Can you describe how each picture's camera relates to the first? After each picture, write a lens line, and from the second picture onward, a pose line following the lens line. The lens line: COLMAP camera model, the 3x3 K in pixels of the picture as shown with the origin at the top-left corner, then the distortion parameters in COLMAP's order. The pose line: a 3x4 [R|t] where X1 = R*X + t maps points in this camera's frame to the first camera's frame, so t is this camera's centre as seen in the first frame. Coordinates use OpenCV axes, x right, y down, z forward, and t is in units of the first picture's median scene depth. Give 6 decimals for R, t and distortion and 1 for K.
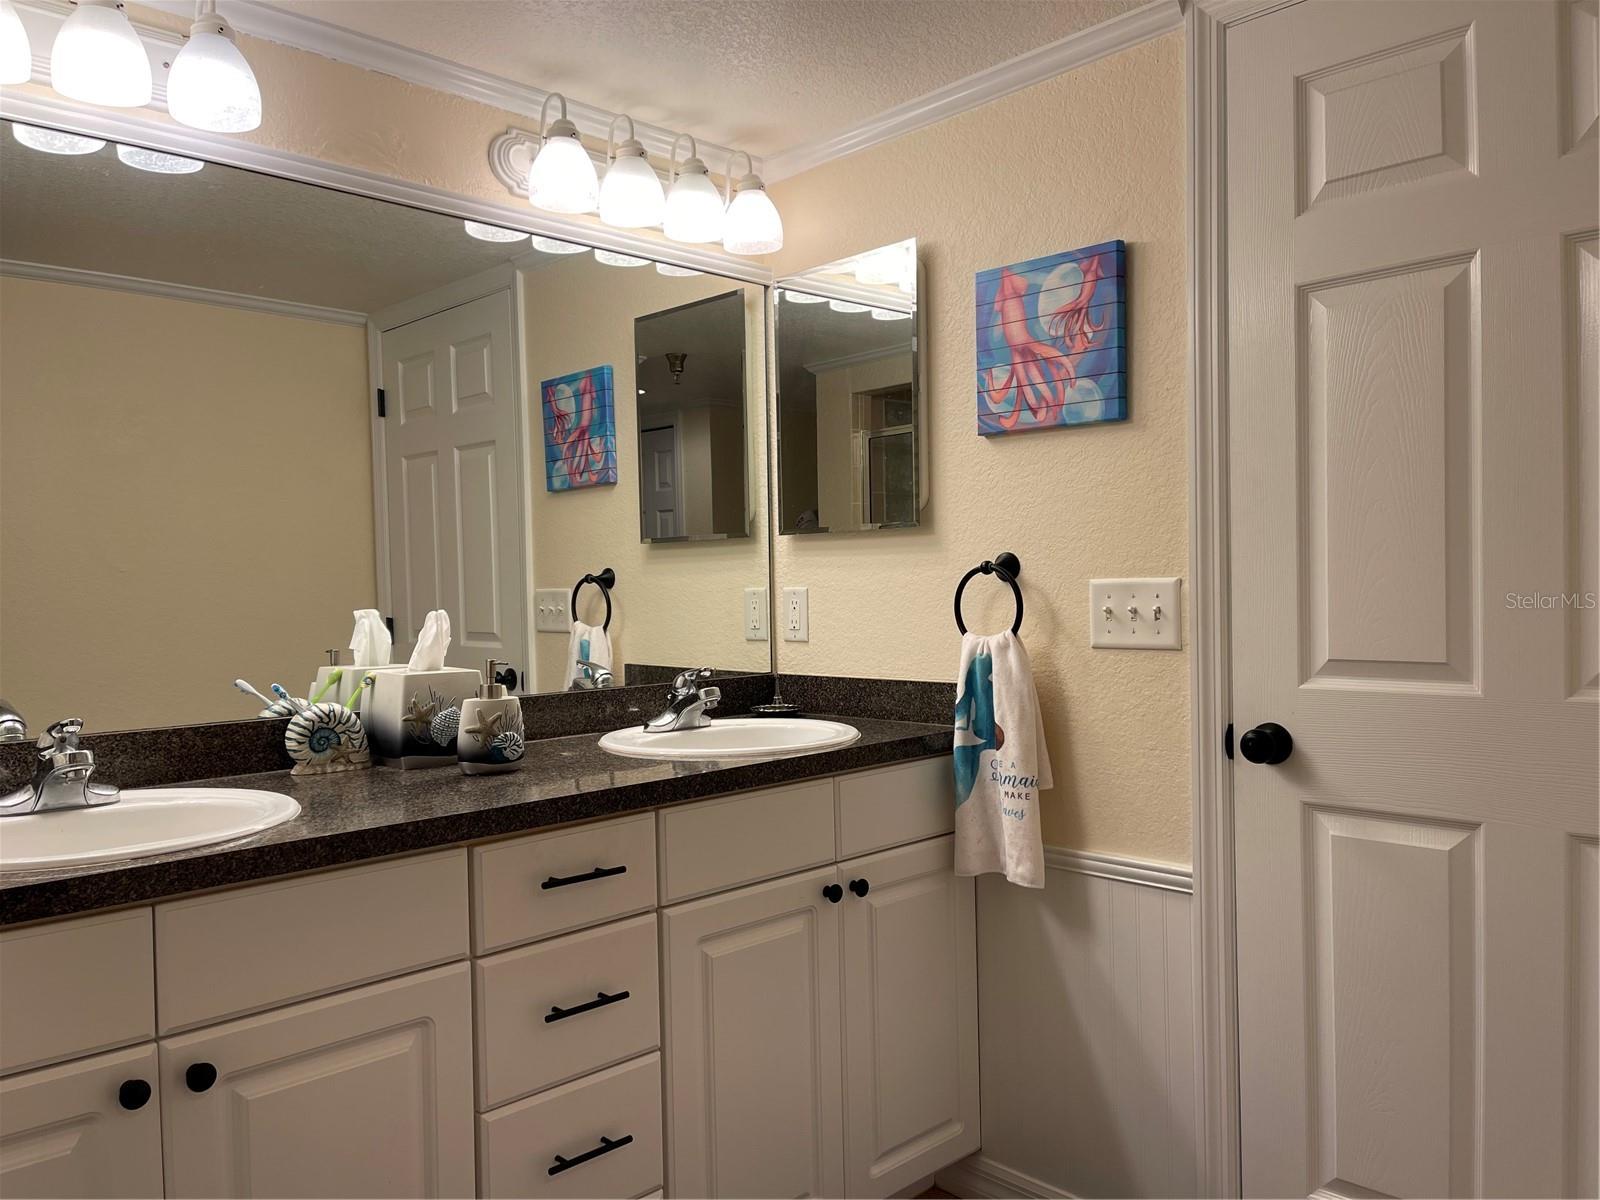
lens RADIAL K [[1206.9, 0, 789.8], [0, 1206.9, 623.3], [0, 0, 1]] dist [0.084108, -0.109144]
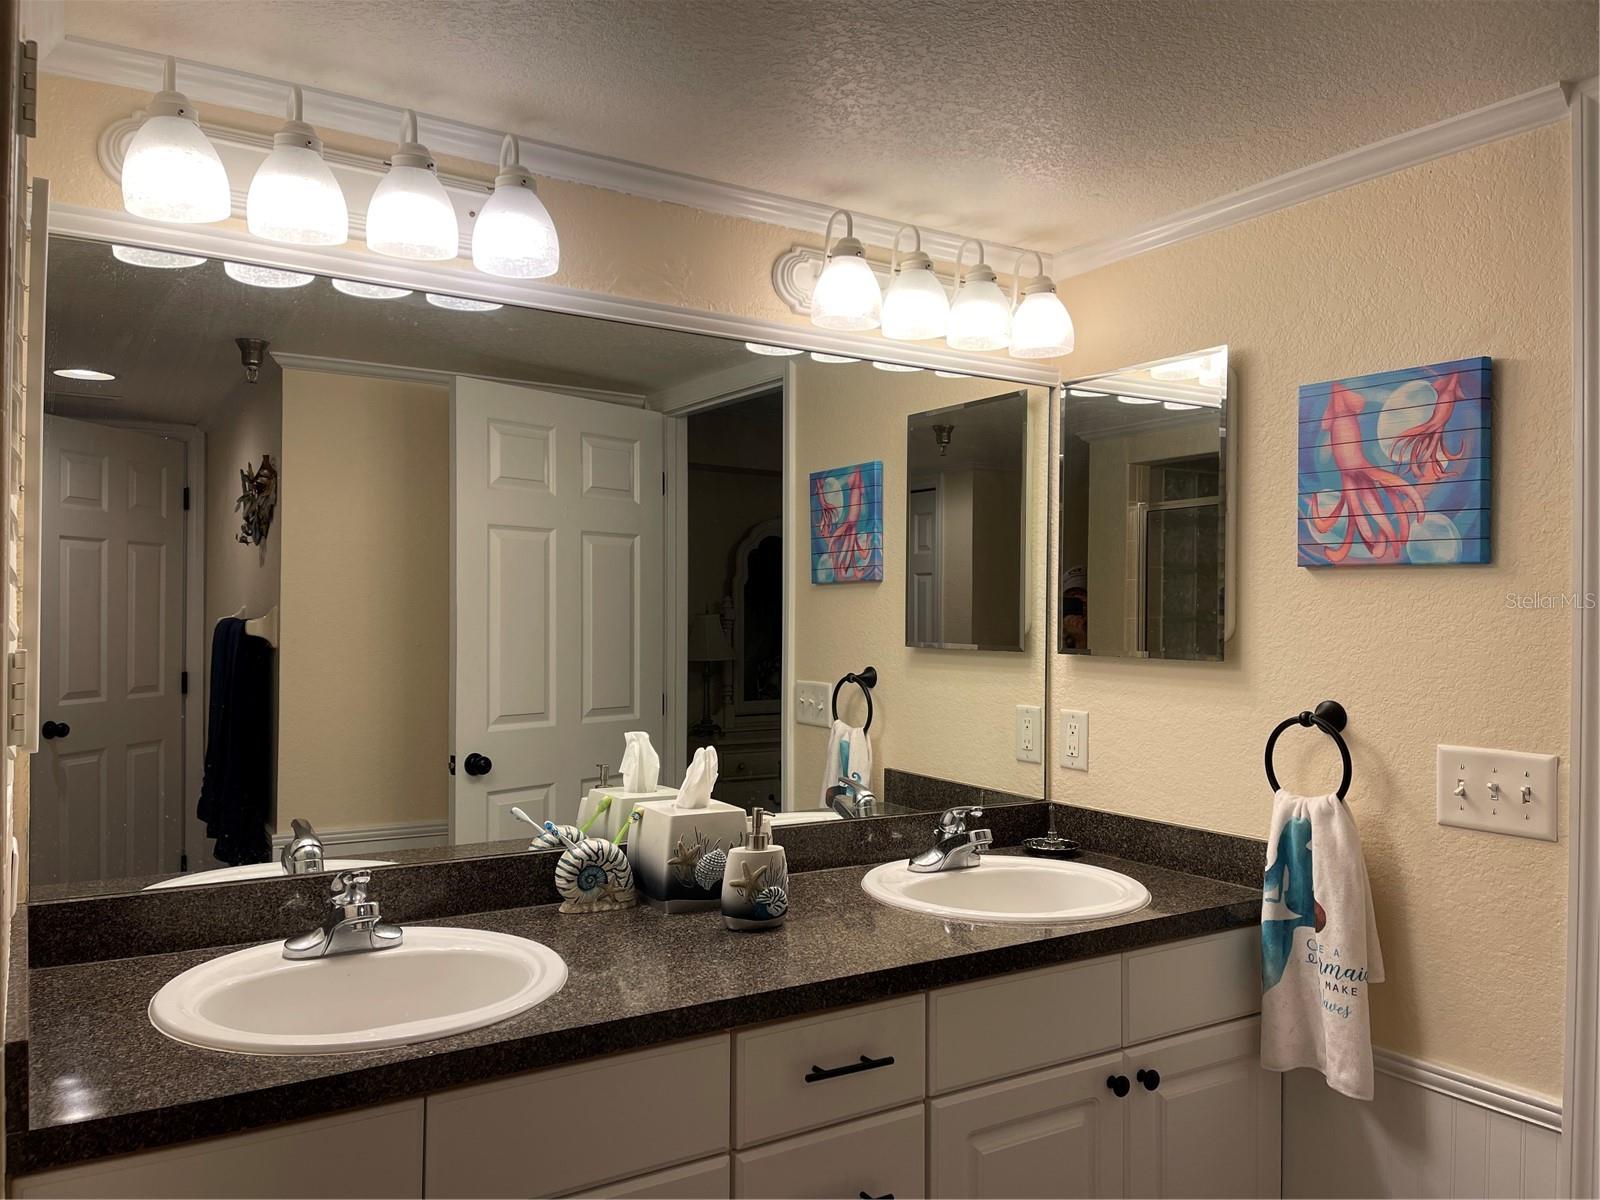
lens RADIAL K [[1206.9, 0, 784.8], [0, 1206.9, 618.9], [0, 0, 1]] dist [0.084108, -0.109144]
pose [[0.978210, 0.028986, -0.205585, -0.028967], [-0.034052, 0.999196, -0.021145, -0.091005], [0.204807, 0.027685, 0.978411, 0.054878]]
